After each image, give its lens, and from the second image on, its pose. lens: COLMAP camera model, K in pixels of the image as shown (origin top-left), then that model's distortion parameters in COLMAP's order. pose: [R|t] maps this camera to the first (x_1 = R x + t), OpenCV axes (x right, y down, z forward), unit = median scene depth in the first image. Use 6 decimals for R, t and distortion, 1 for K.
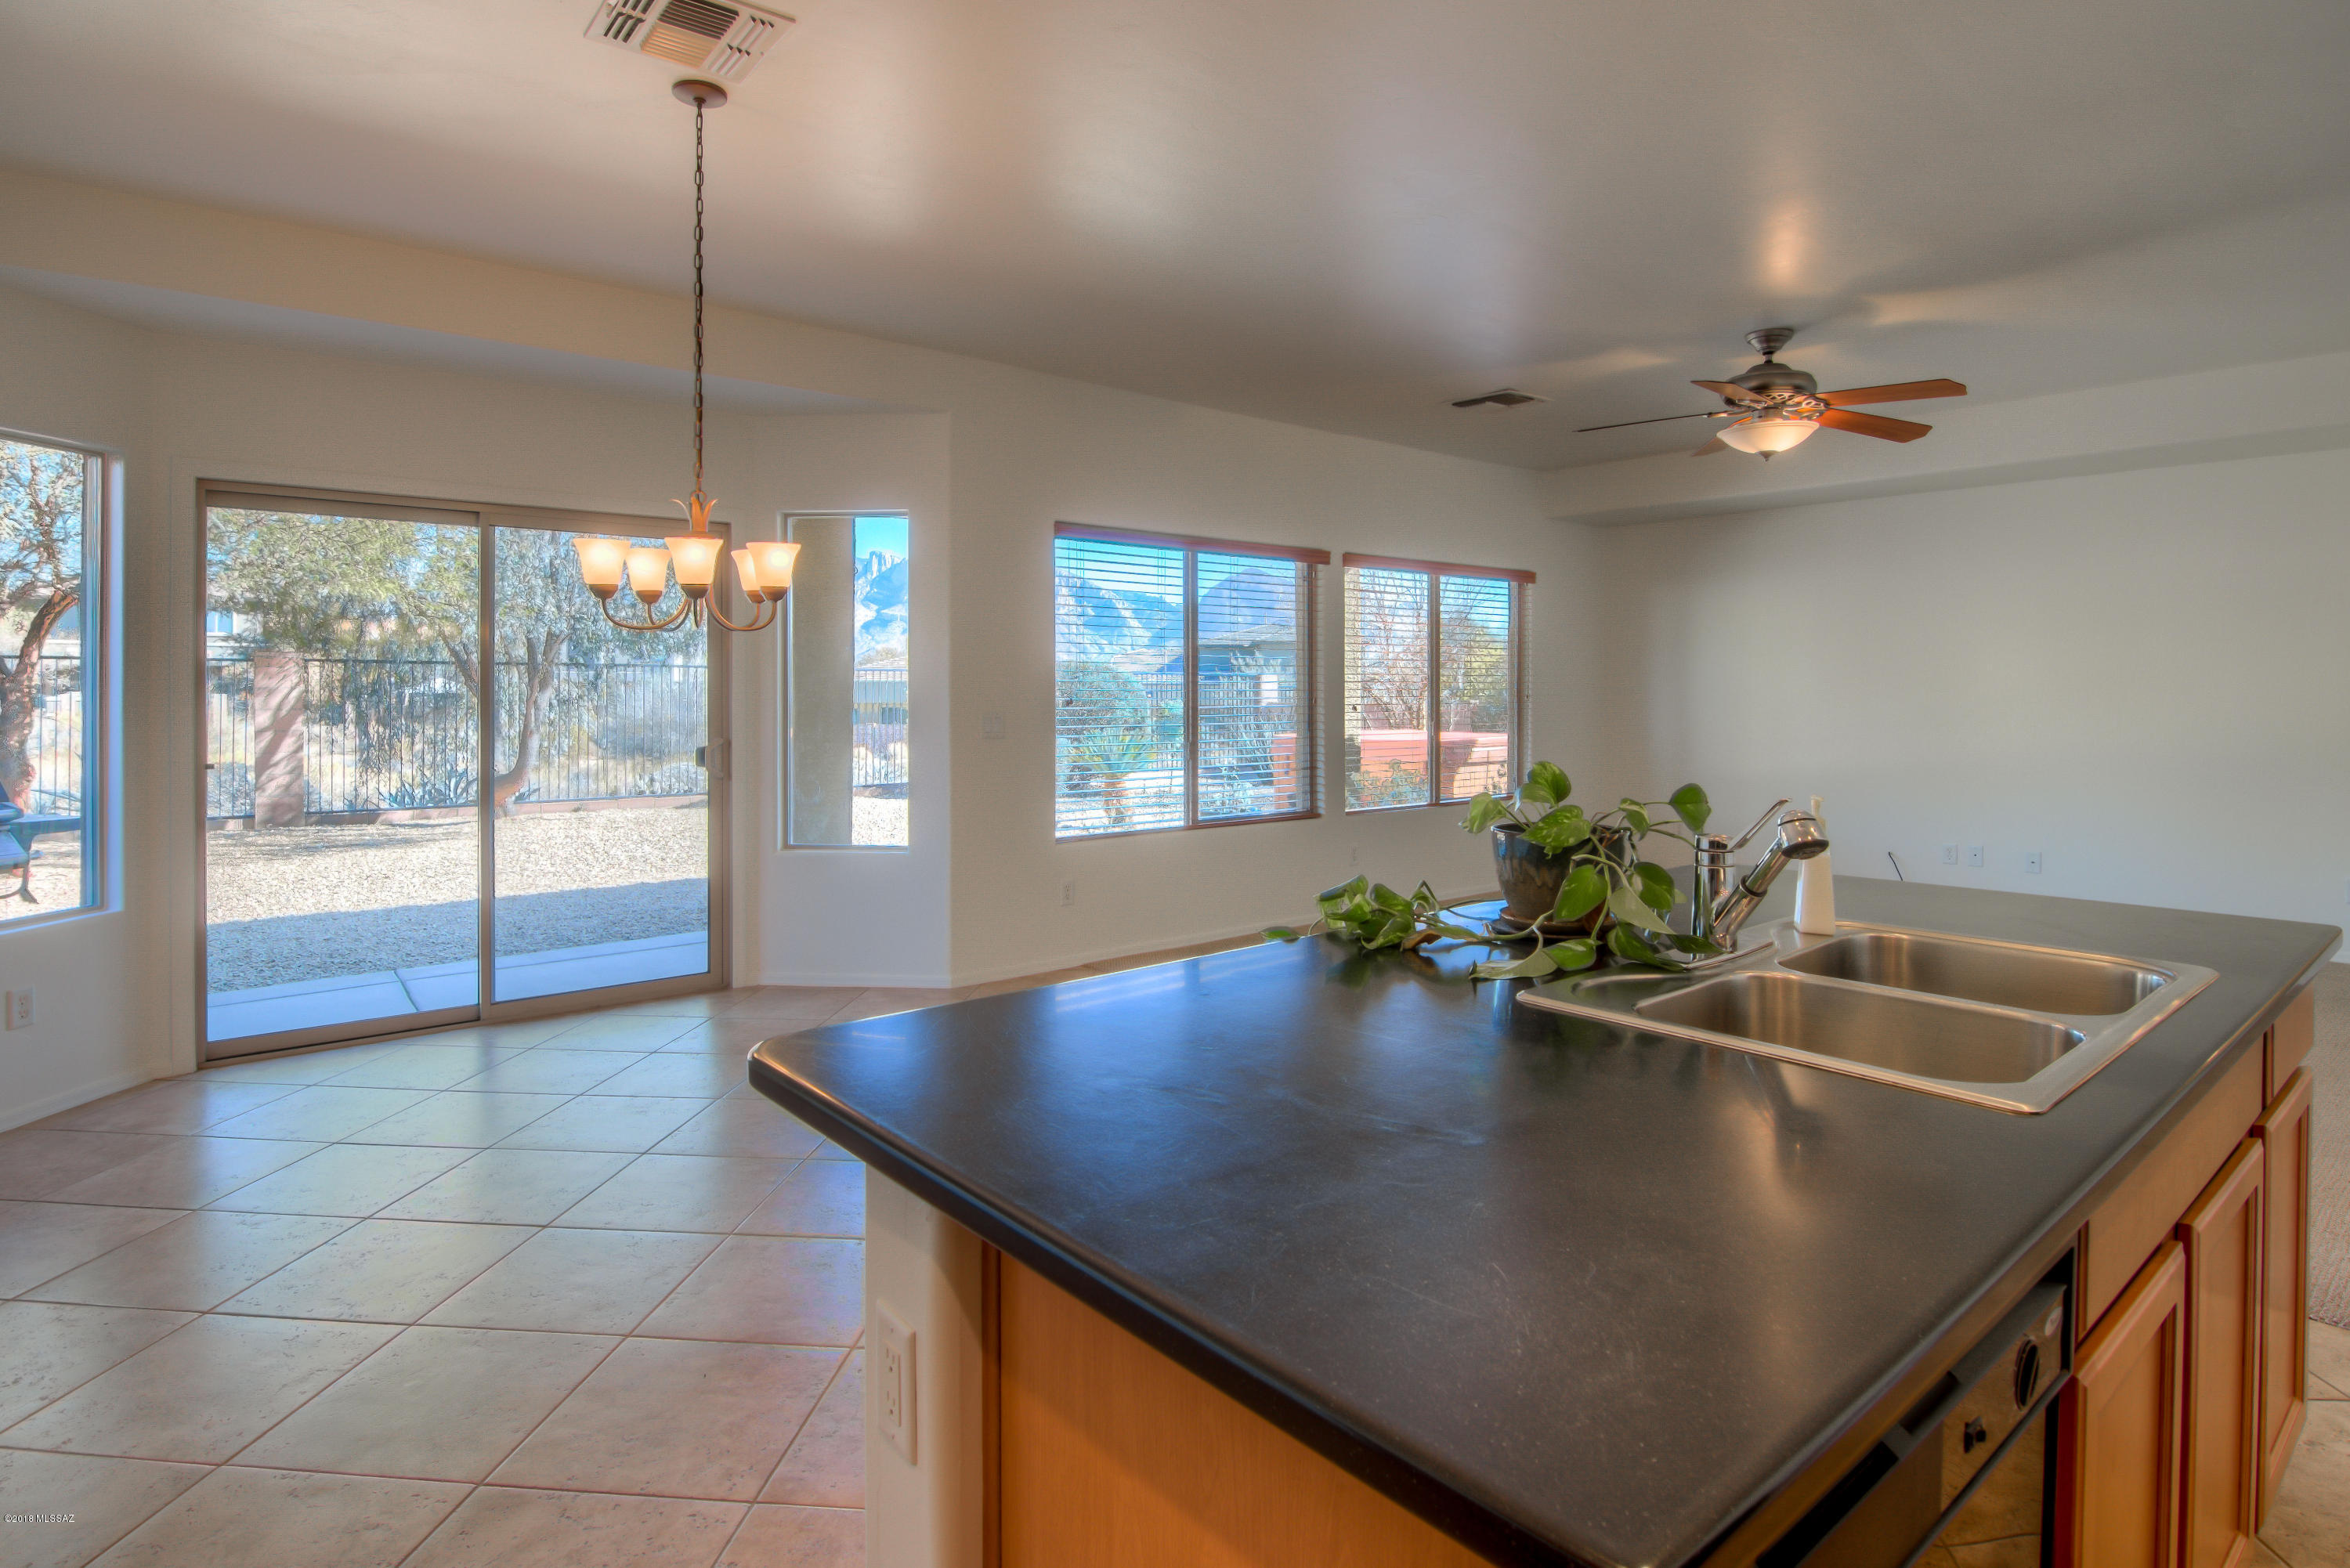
lens RADIAL K [[1248.0, 0, 1130.3], [0, 1248.0, 711.1], [0, 0, 1]] dist [-0.014437, -0.004438]
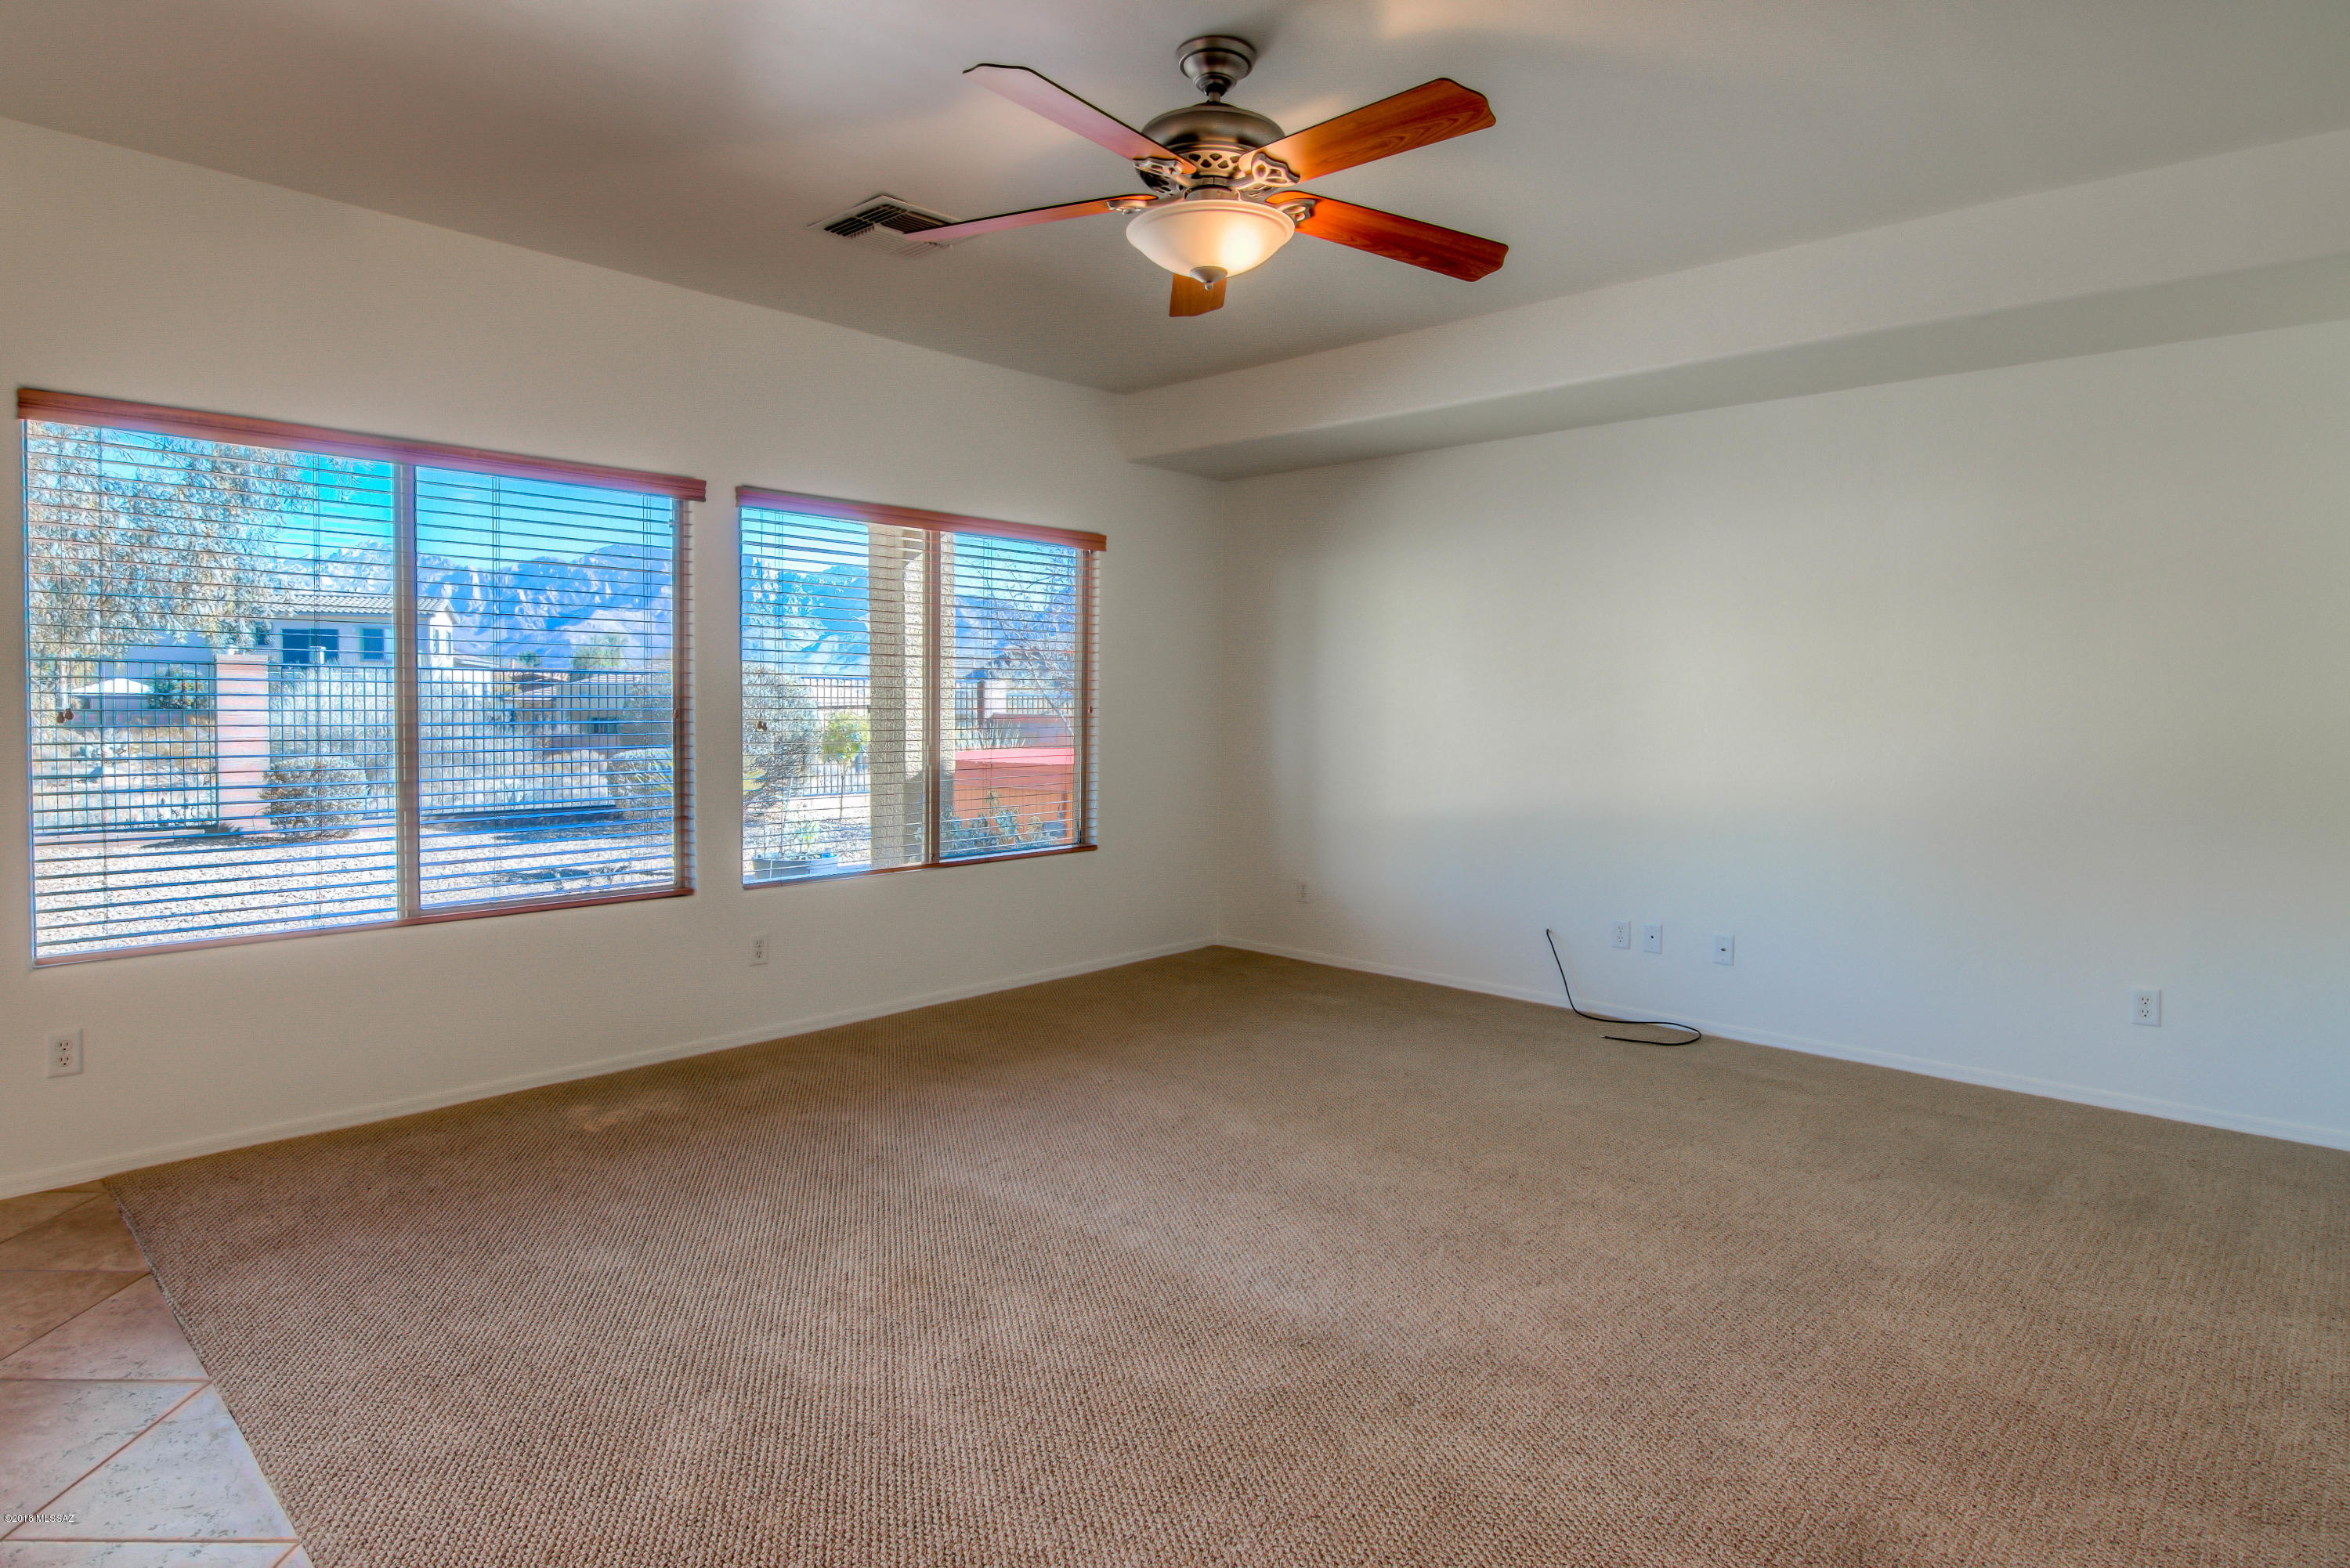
lens RADIAL K [[1248.0, 0, 1175.9], [0, 1248.0, 762.5], [0, 0, 1]] dist [-0.014437, -0.004438]
pose [[0.990398, 0.001635, 0.138236, 0.345536], [-0.006229, 0.999442, 0.032808, -0.006589], [-0.138105, -0.033354, 0.989856, 0.366725]]
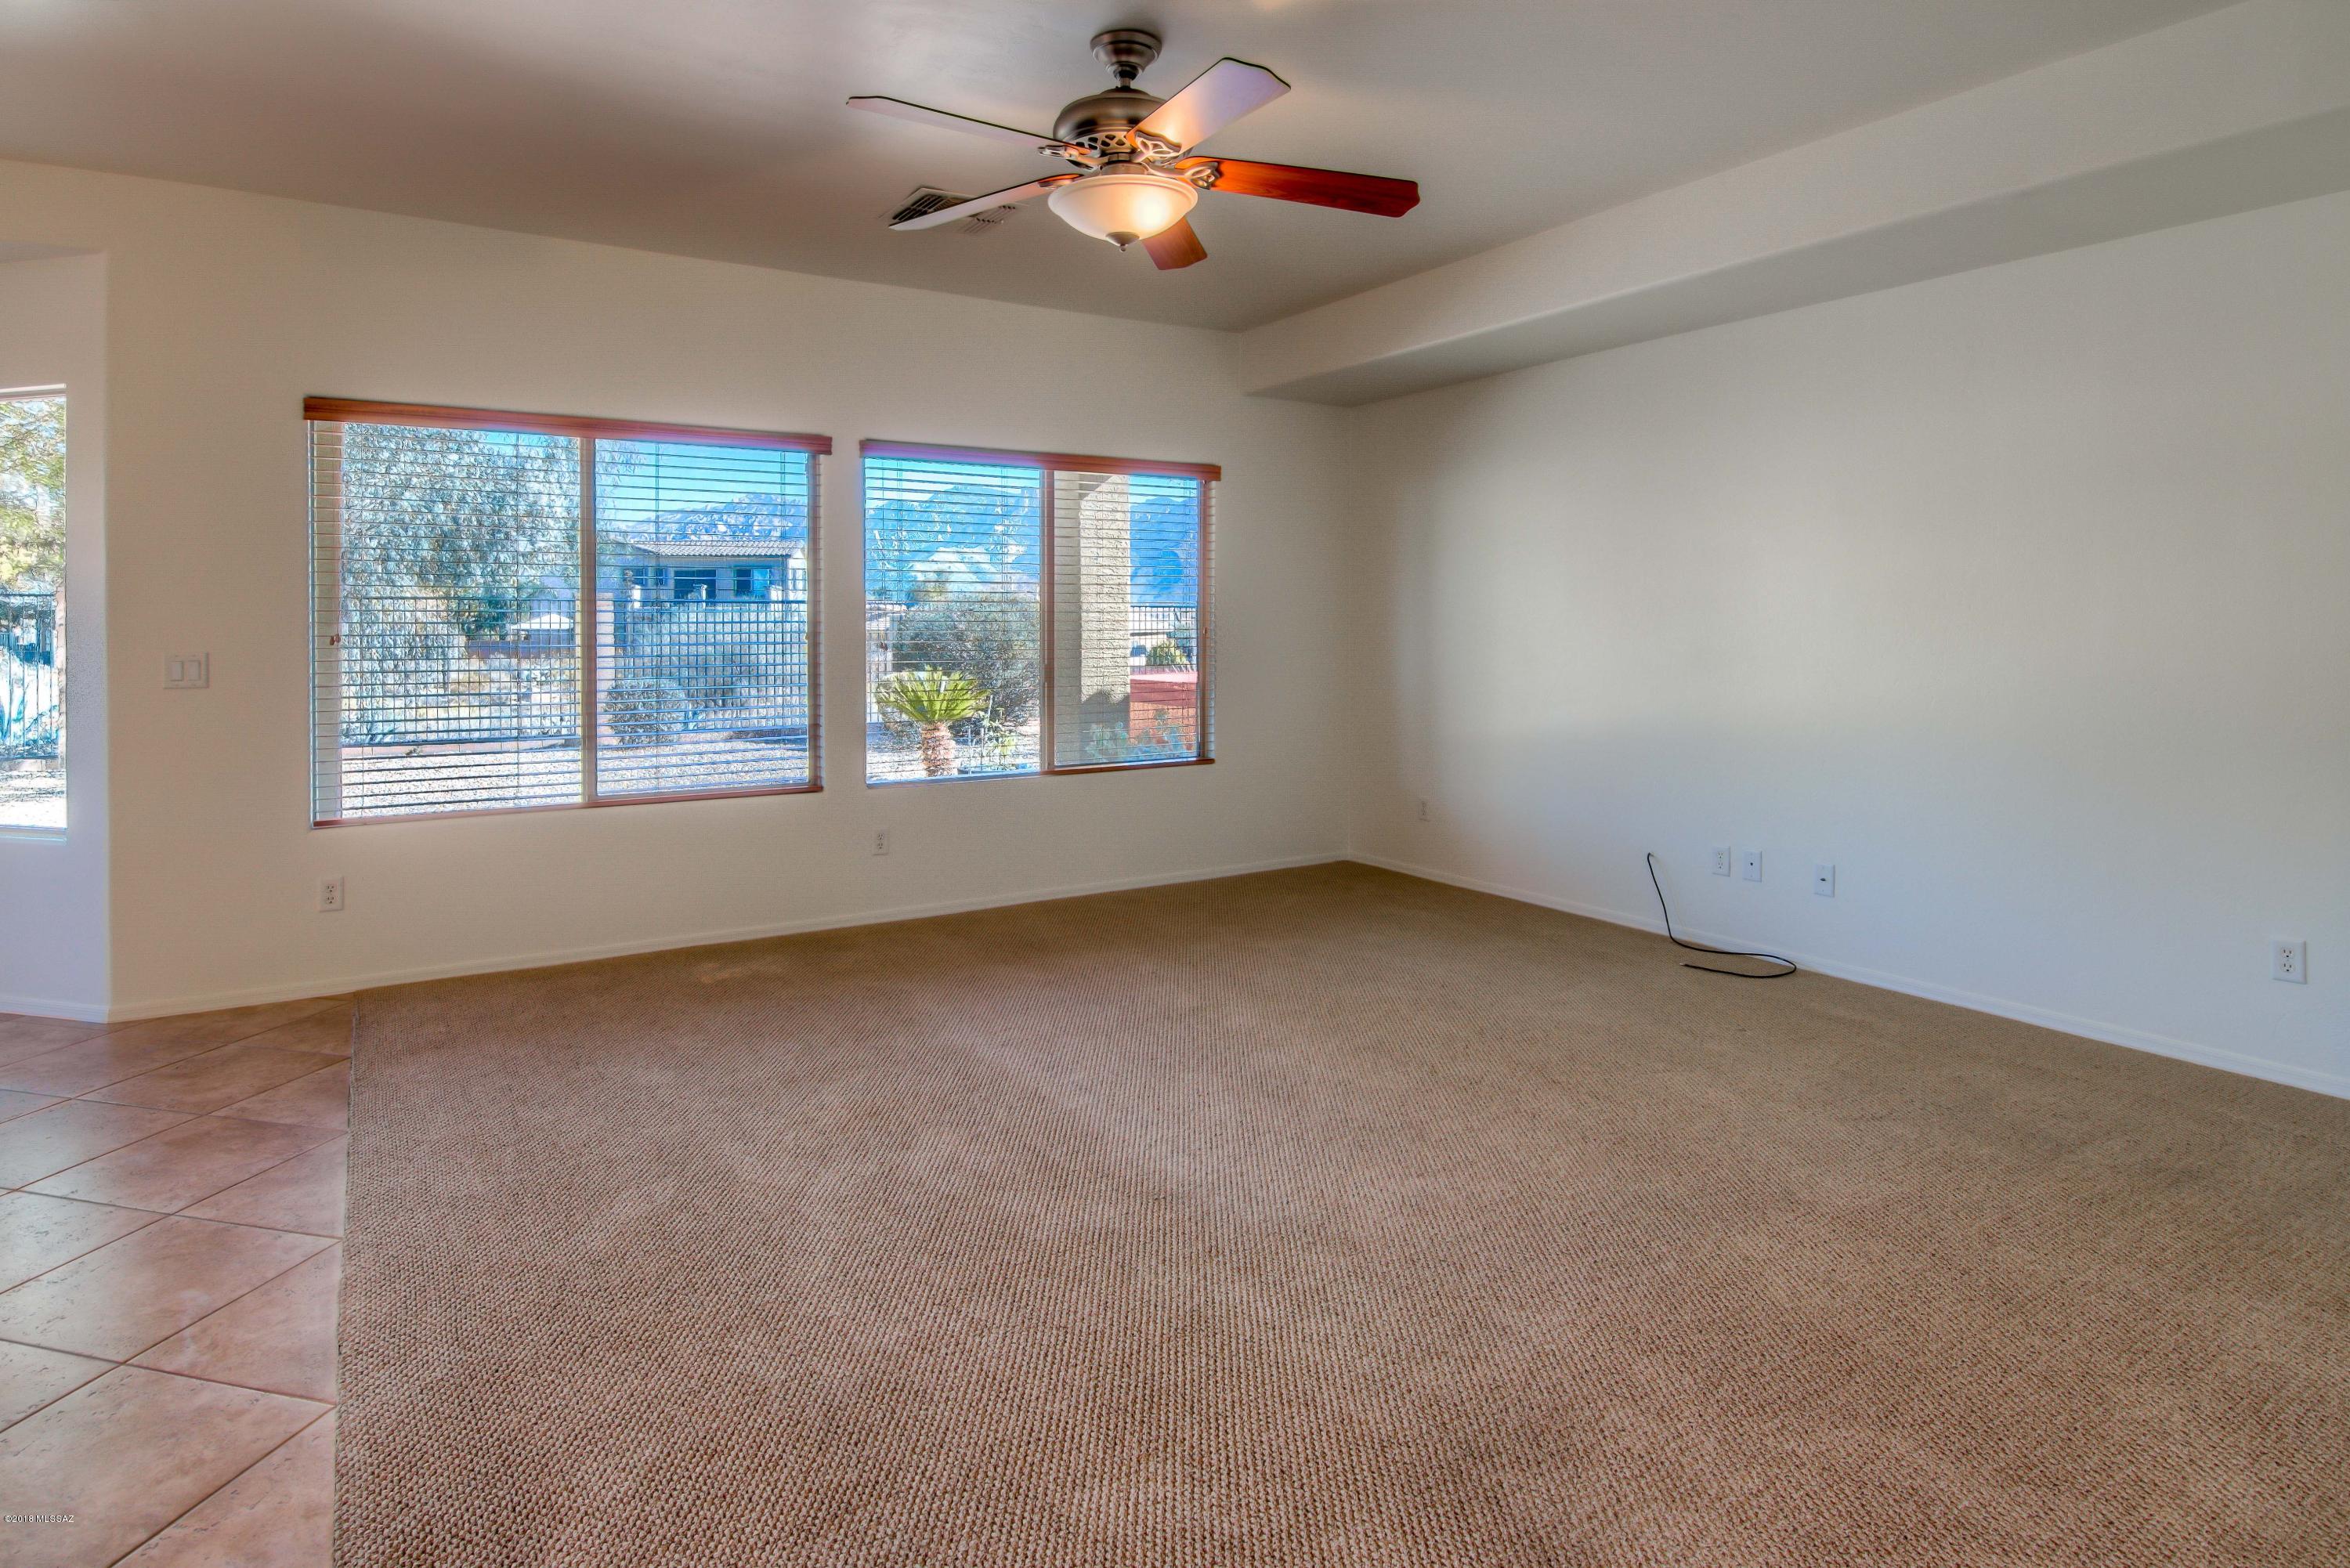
lens RADIAL K [[1248.0, 0, 1157.1], [0, 1248.0, 659.0], [0, 0, 1]] dist [-0.014437, -0.004438]
pose [[0.991703, 0.002005, -0.128532, 0.499406], [-0.000746, 0.999951, 0.009845, -0.002451], [0.128546, -0.009667, 0.991656, 0.314550]]
